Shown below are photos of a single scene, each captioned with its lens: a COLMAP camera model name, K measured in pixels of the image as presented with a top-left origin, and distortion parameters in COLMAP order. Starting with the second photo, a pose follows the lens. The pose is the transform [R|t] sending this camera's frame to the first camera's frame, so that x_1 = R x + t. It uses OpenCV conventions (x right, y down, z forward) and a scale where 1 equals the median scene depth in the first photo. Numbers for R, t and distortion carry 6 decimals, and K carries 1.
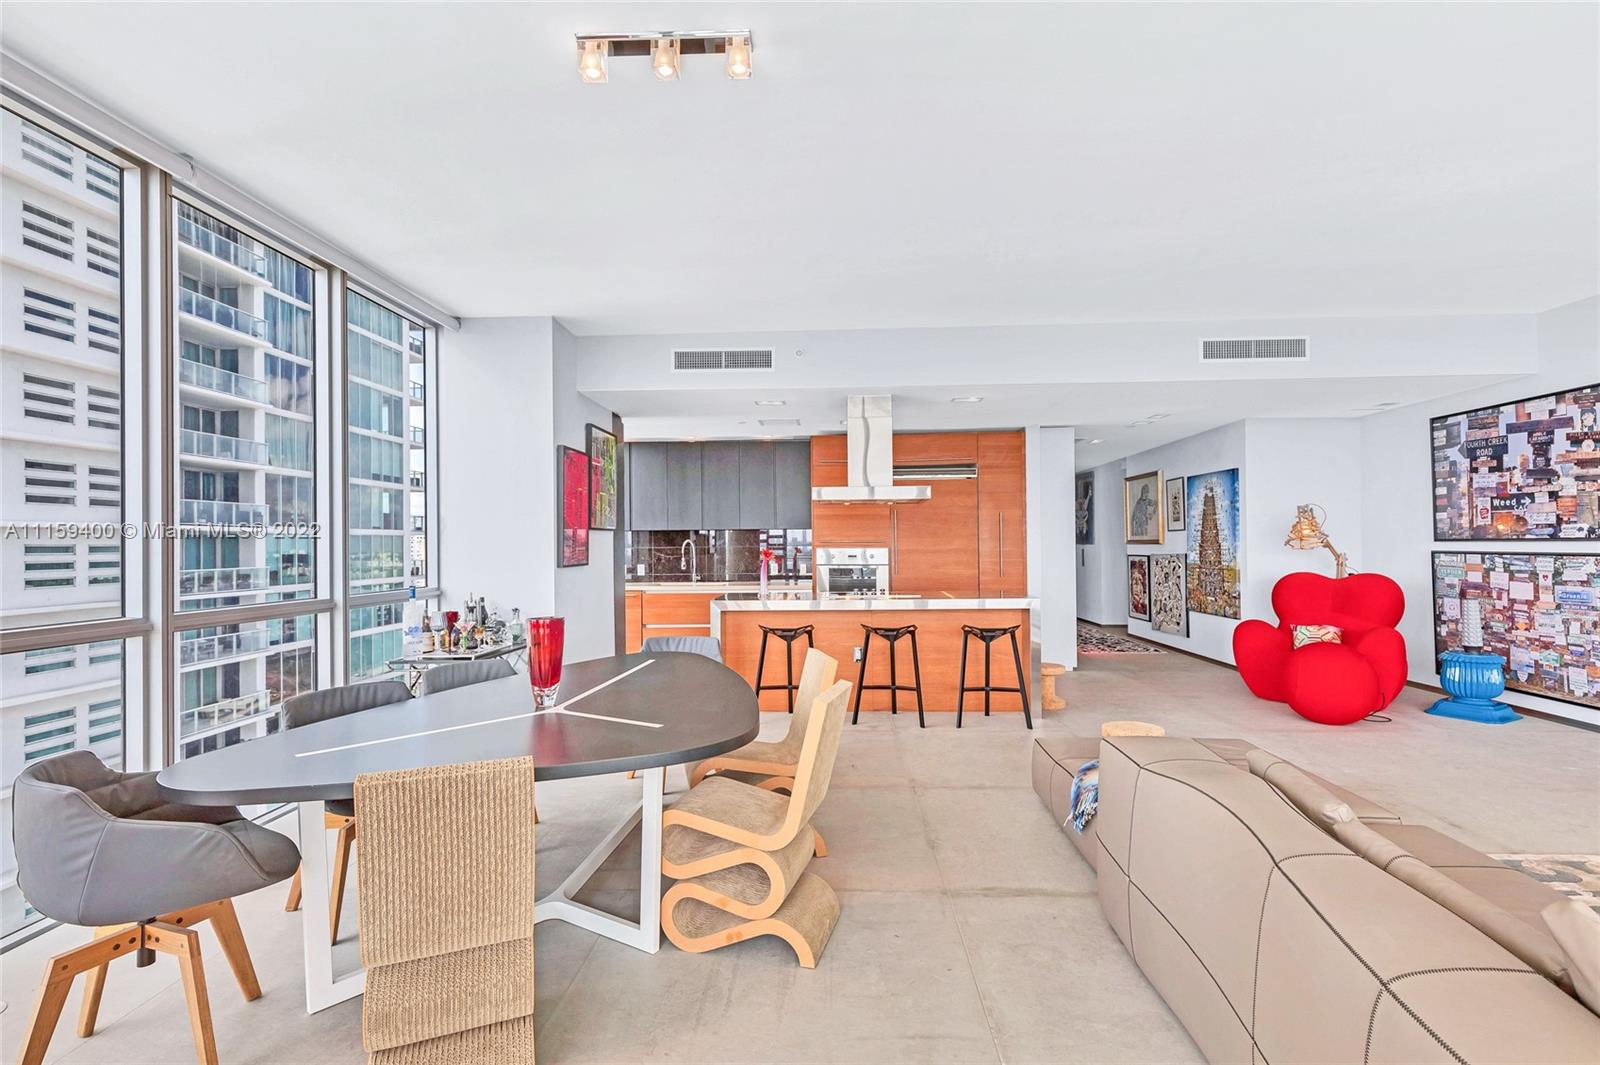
lens RADIAL K [[739.0, 0, 806.4], [0, 739.0, 539.7], [0, 0, 1]] dist [0.003373, 0.000181]
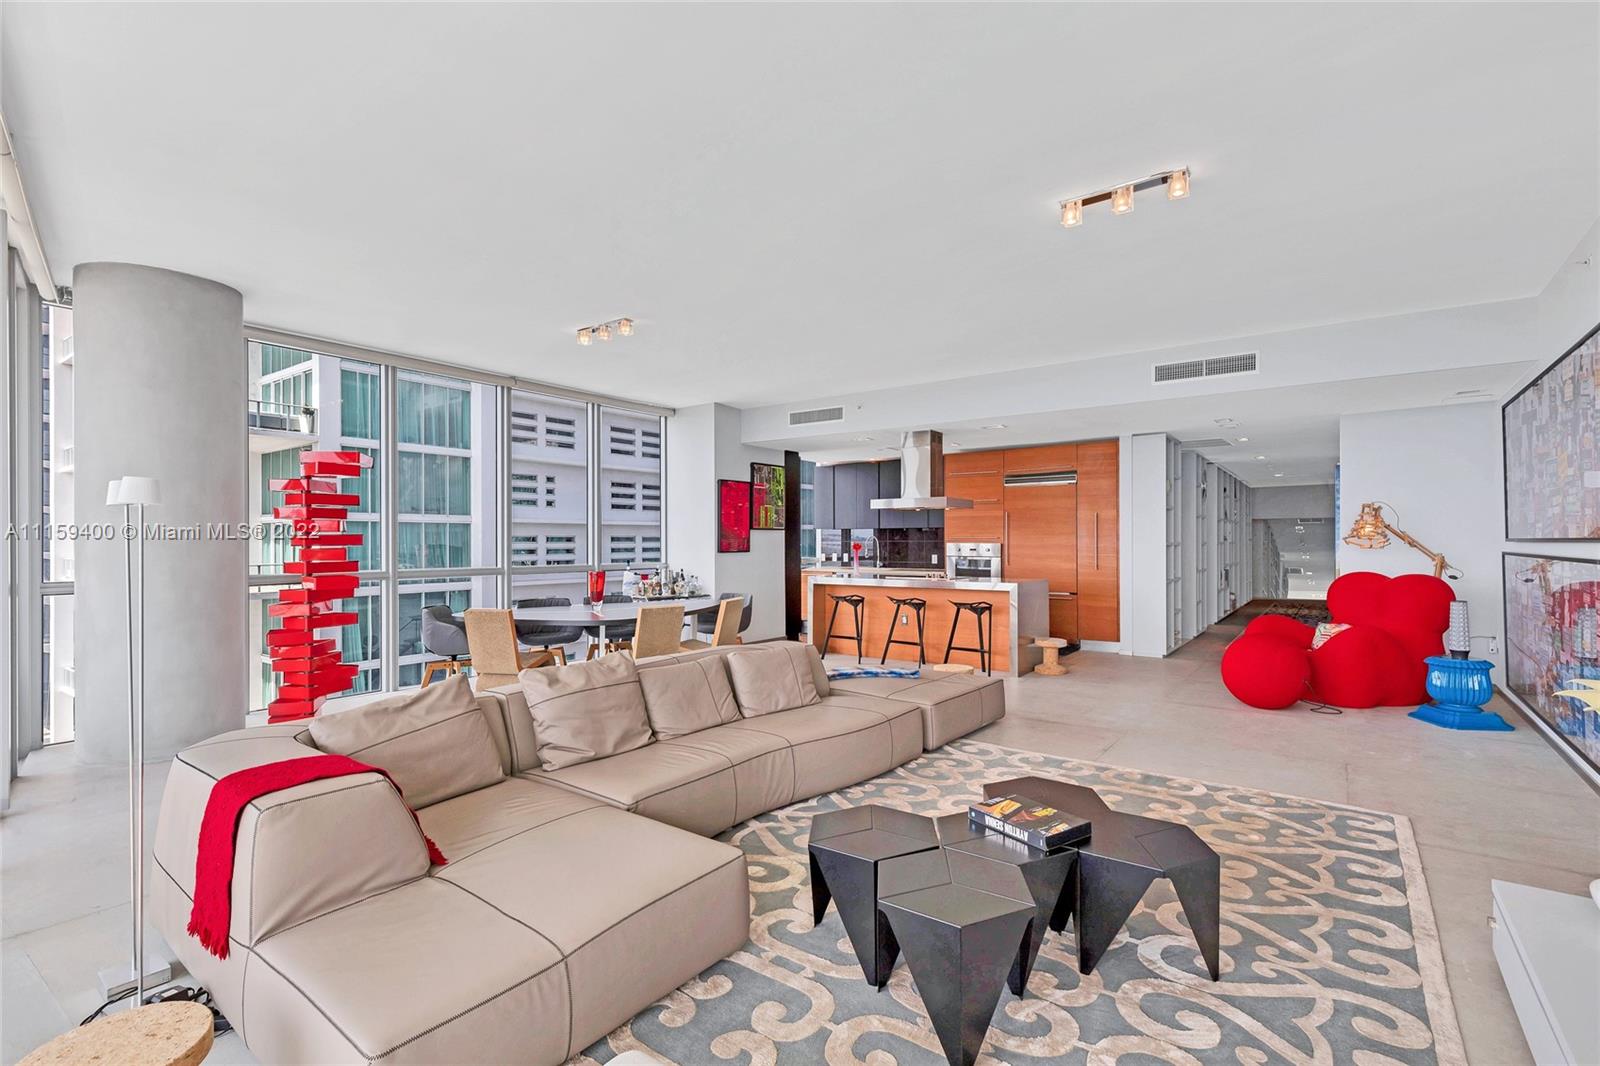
lens RADIAL K [[739.0, 0, 806.4], [0, 739.0, 540.2], [0, 0, 1]] dist [0.003373, 0.000181]
pose [[0.829369, 0.008363, -0.558639, 0.686919], [-0.003563, 0.999947, 0.009679, -0.005960], [0.558690, -0.006037, 0.829355, -0.248539]]
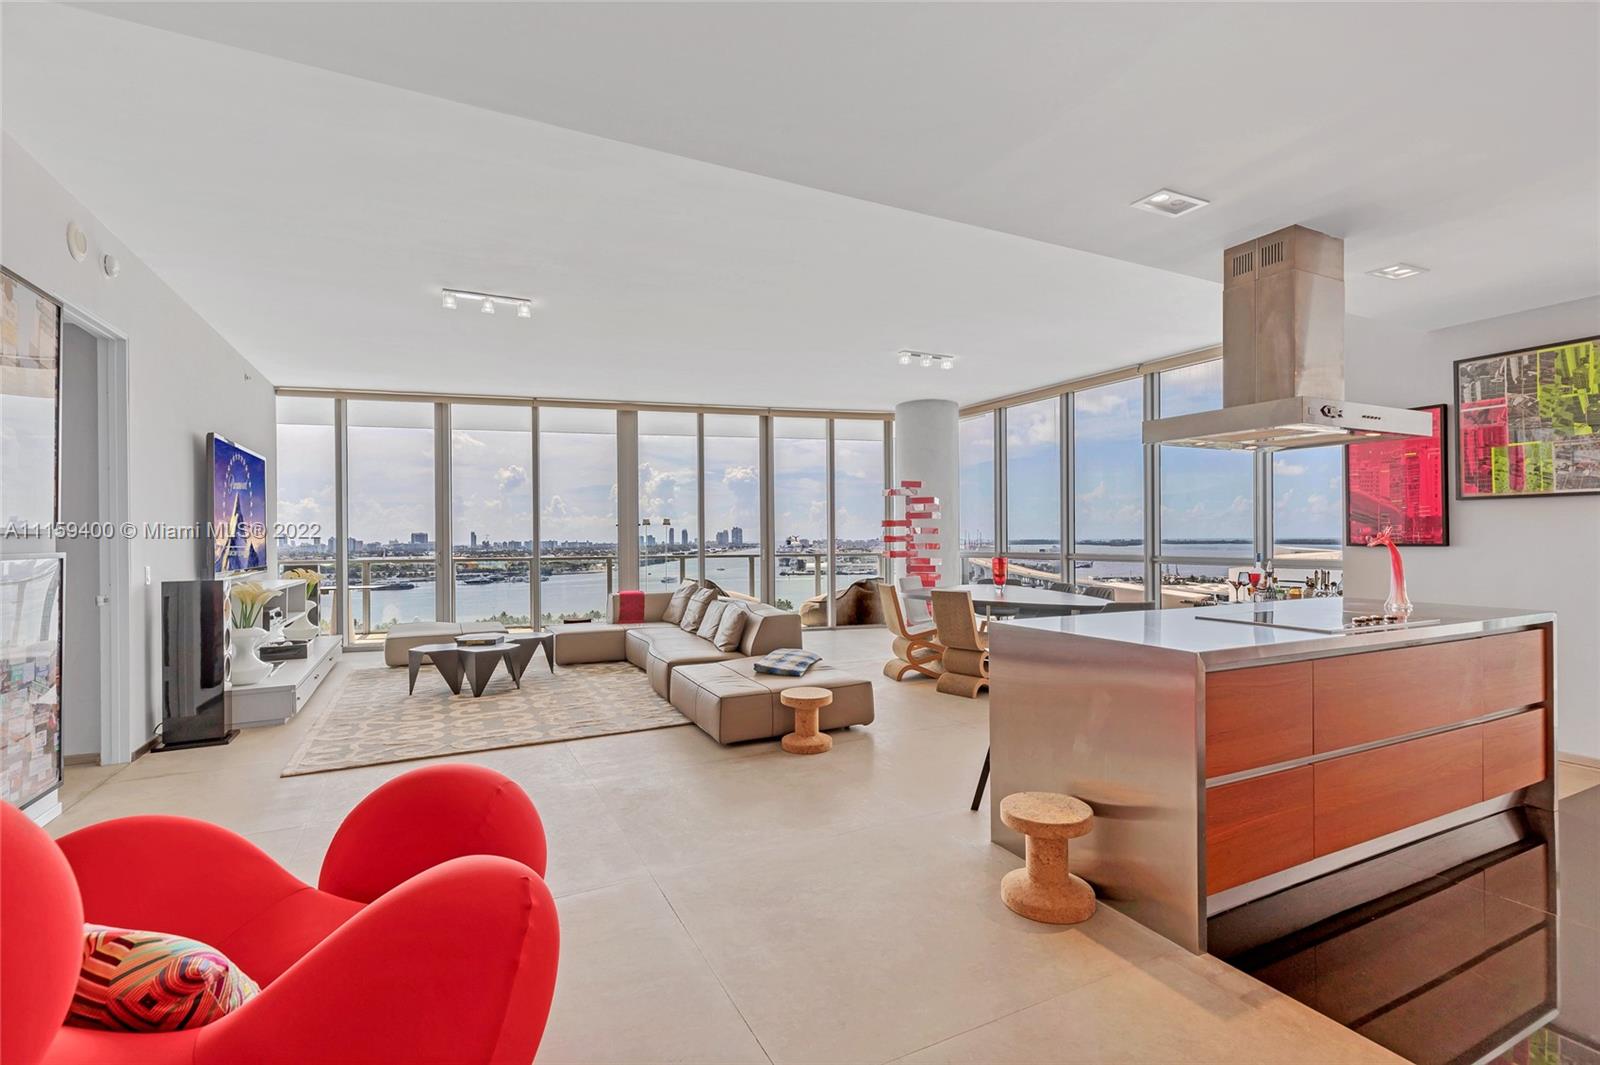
lens RADIAL K [[740.3, 0, 808.1], [0, 740.3, 531.3], [0, 0, 1]] dist [-0.000246, -0.000059]
pose [[-0.874391, 0.009720, -0.485125, 0.663620], [0.016081, 0.999831, -0.008952, 0.014655], [0.484956, -0.015629, -0.874399, 1.318734]]
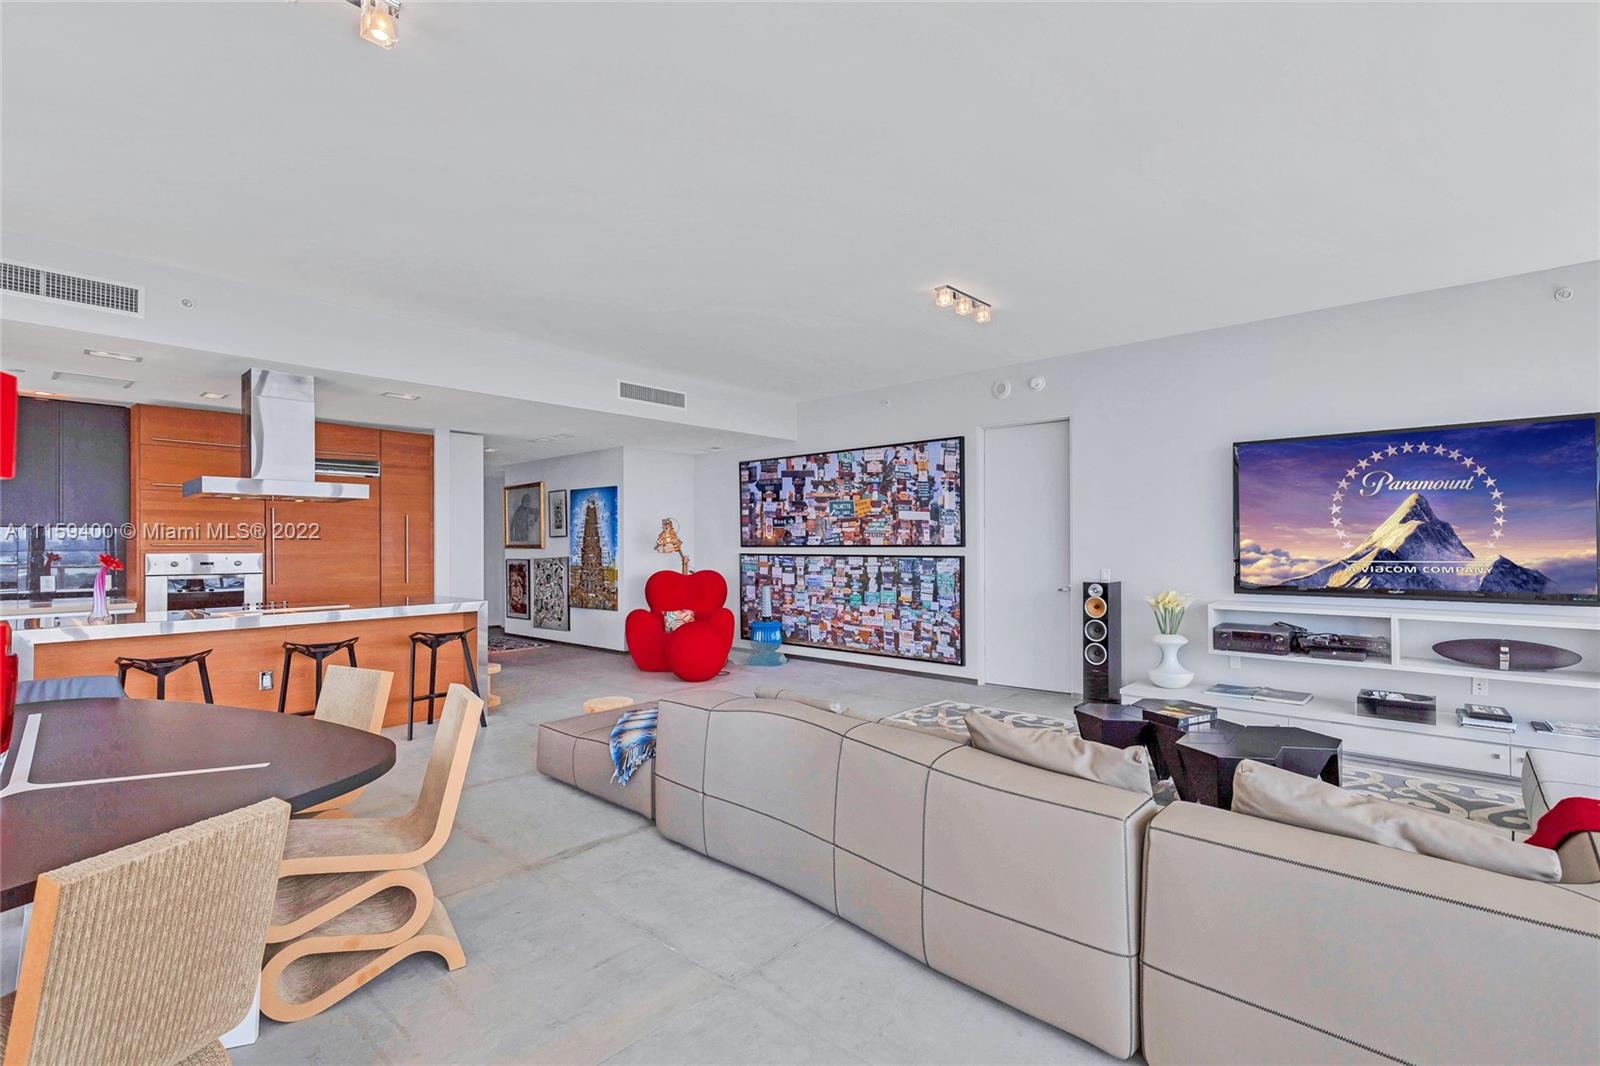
lens RADIAL K [[739.0, 0, 806.4], [0, 739.0, 540.2], [0, 0, 1]] dist [0.003373, 0.000181]
pose [[0.624062, 0.010321, 0.781307, -0.206880], [-0.005312, 0.999946, -0.008966, 0.001376], [-0.781357, 0.001445, 0.624083, 0.001187]]
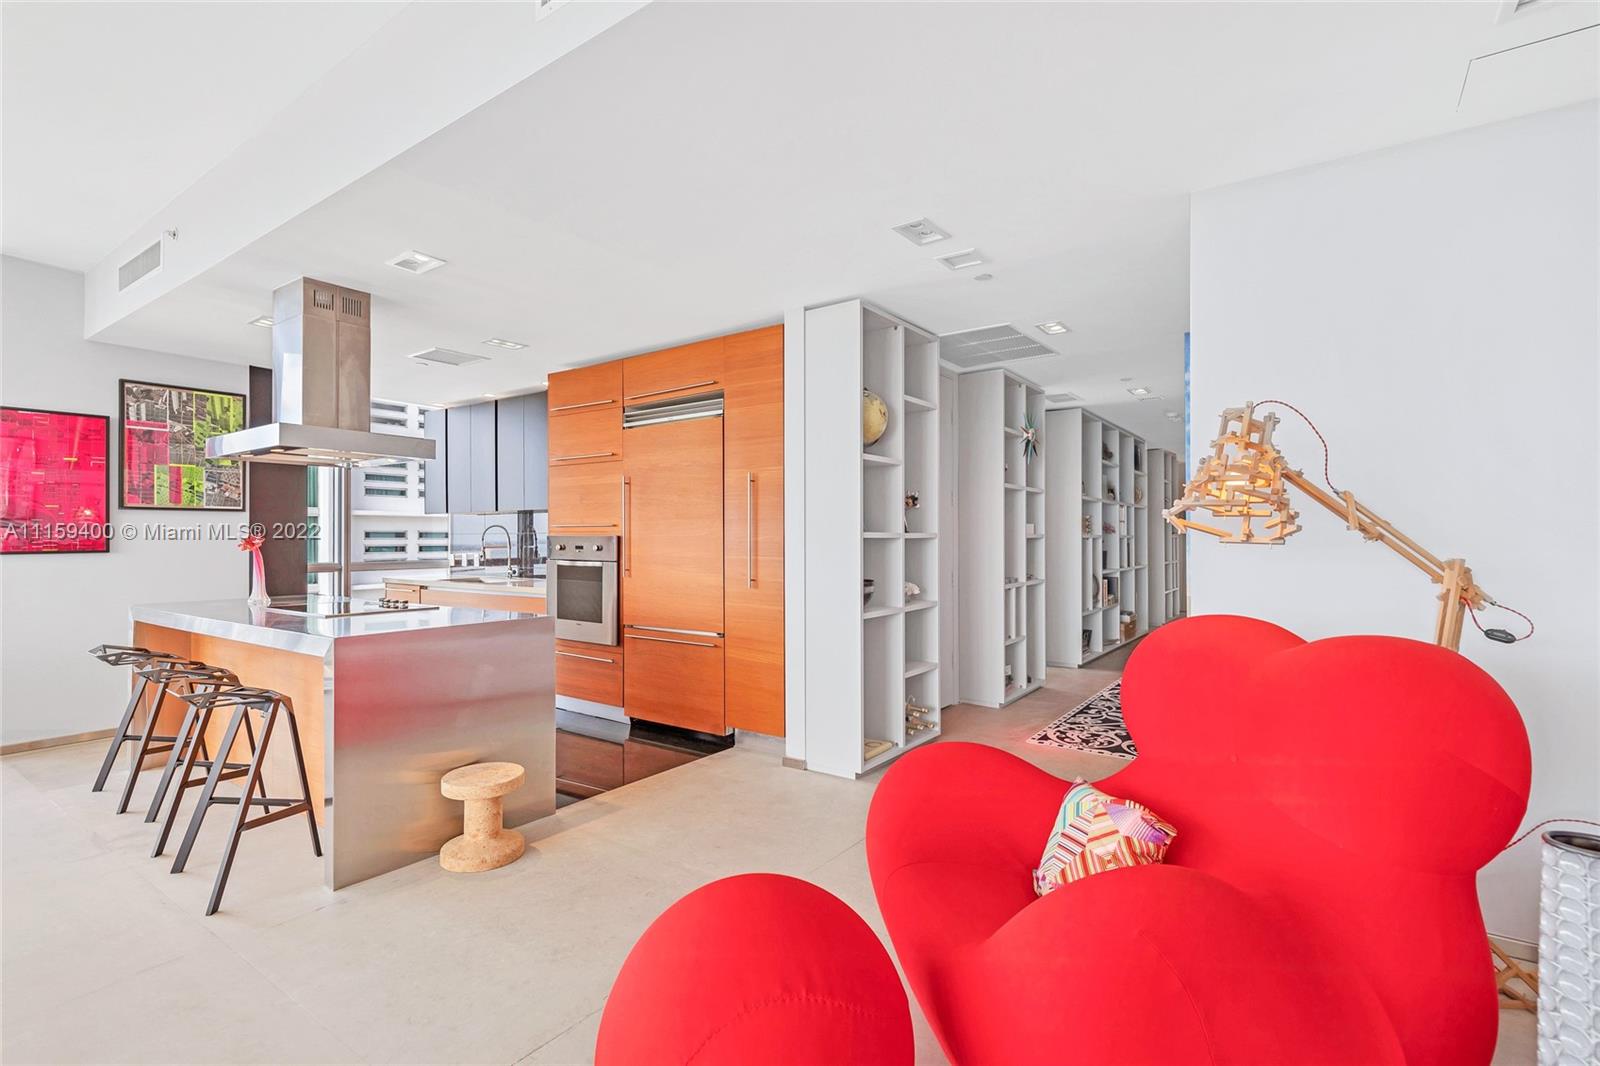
lens RADIAL K [[739.0, 0, 806.4], [0, 739.0, 540.2], [0, 0, 1]] dist [0.003373, 0.000181]
pose [[0.831626, 0.010158, -0.555243, 0.790642], [-0.002606, 0.999893, 0.014391, 0.007286], [0.555330, -0.010521, 0.831564, 0.724245]]
